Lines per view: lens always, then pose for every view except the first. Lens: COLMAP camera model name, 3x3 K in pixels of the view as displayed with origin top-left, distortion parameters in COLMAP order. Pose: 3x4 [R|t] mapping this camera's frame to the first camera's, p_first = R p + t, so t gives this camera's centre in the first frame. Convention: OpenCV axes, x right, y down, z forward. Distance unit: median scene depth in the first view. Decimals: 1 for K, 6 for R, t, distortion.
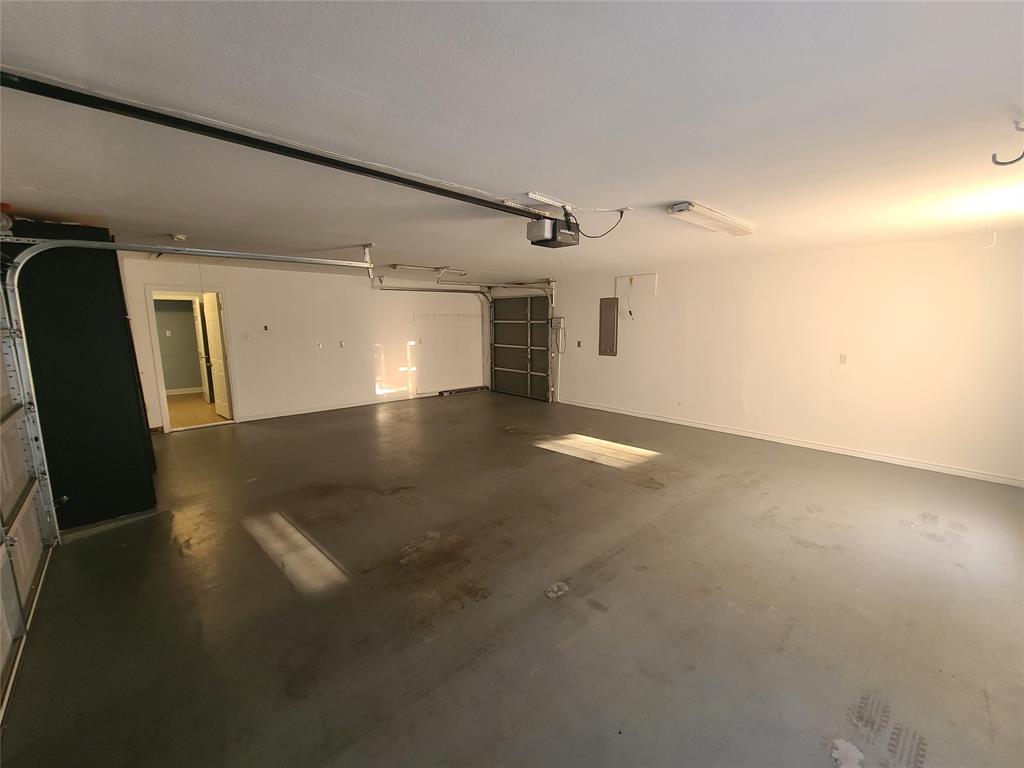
lens RADIAL K [[417.2, 0, 521.1], [0, 417.2, 380.4], [0, 0, 1]] dist [-0.000218, -0.001249]
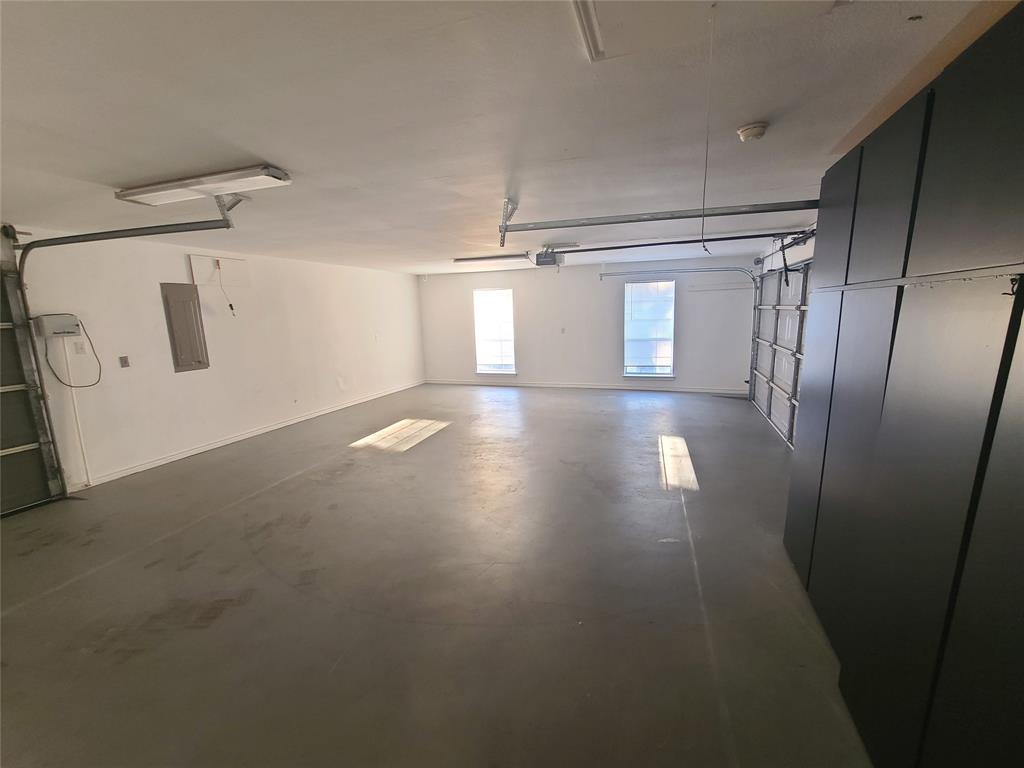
lens RADIAL K [[417.2, 0, 520.5], [0, 417.2, 387.0], [0, 0, 1]] dist [-0.000218, -0.001249]
pose [[-0.453372, -0.147070, 0.879104, -0.662994], [0.149279, 0.959834, 0.237561, -0.119915], [-0.878732, 0.238935, -0.413207, 0.861323]]
